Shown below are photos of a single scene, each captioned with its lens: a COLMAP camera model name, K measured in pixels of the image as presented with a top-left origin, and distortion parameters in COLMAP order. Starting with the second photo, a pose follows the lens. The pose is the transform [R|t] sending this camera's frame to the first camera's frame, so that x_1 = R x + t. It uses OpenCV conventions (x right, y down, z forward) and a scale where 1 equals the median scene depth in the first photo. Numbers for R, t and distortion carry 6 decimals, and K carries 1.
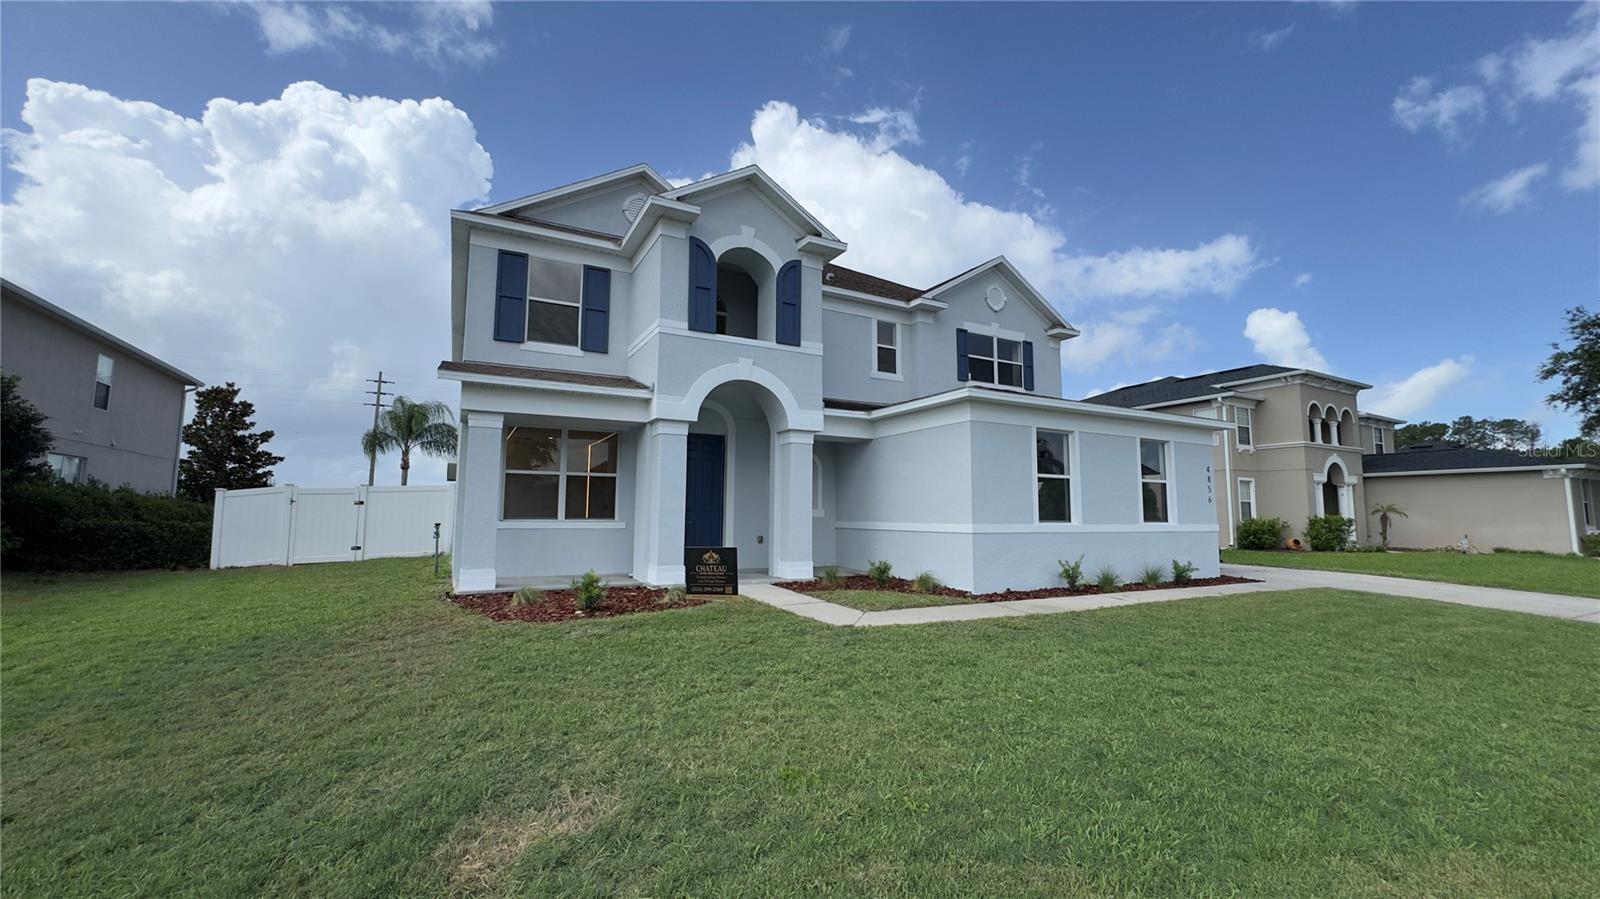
lens RADIAL K [[641.8, 0, 800.0], [0, 641.8, 449.5], [0, 0, 1]] dist [0.000942, -0.007692]
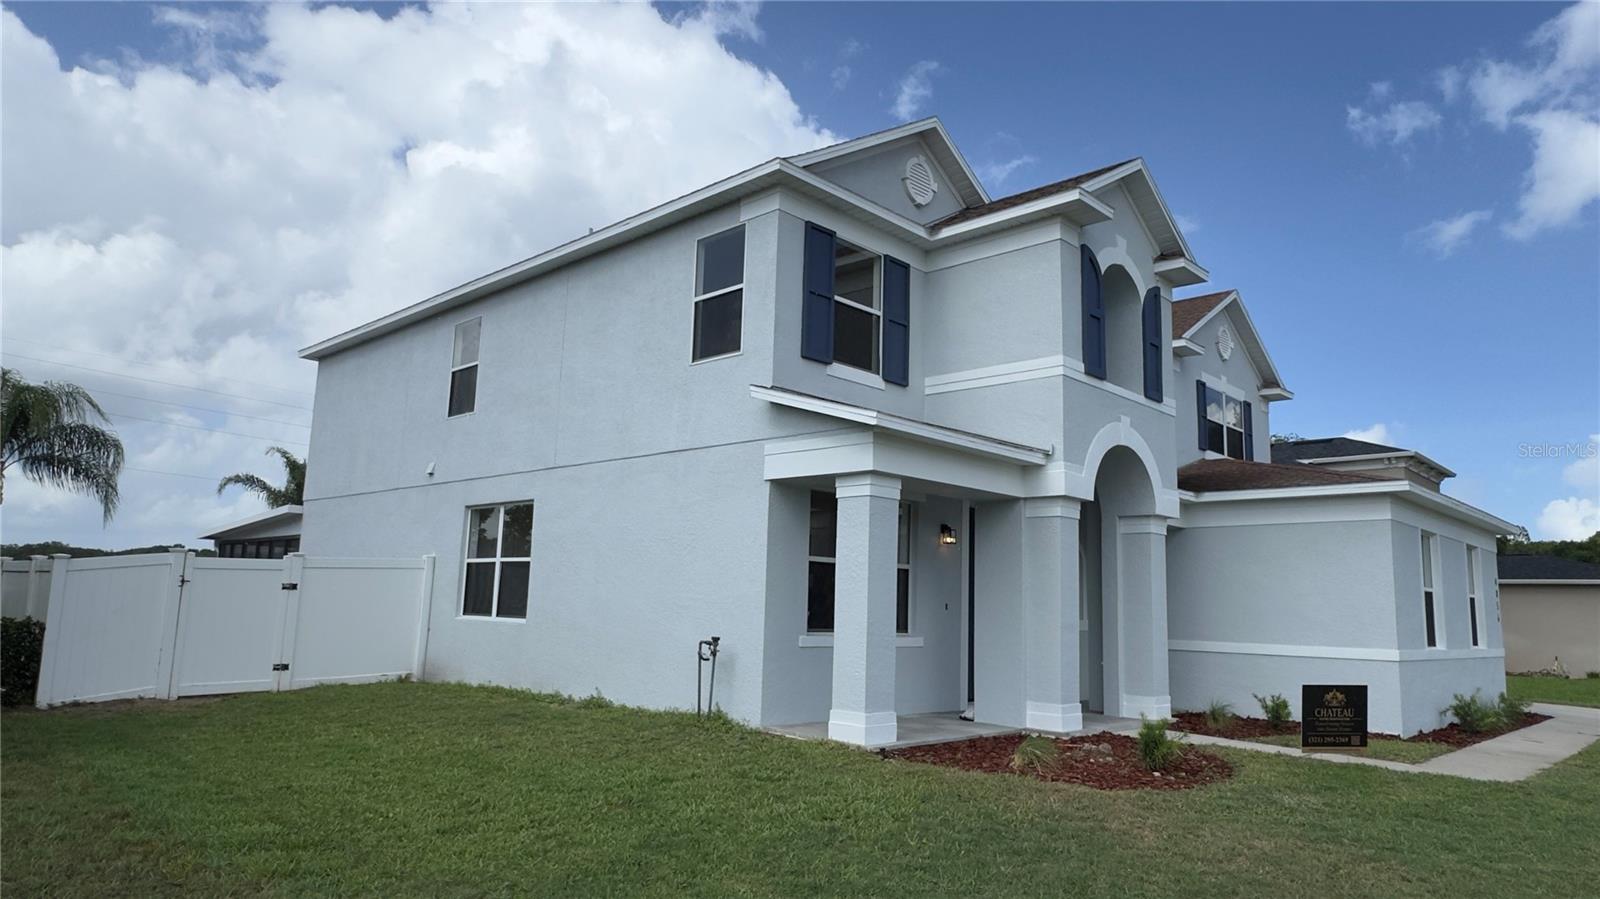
lens RADIAL K [[1007.7, 0, 798.5], [0, 1007.7, 472.4], [0, 0, 1]] dist [0.006514, 0.000518]
pose [[0.952826, 0.064982, 0.296478, -0.574071], [-0.056650, 0.997722, -0.036617, -0.011181], [-0.298182, 0.018094, 0.954337, 0.012654]]
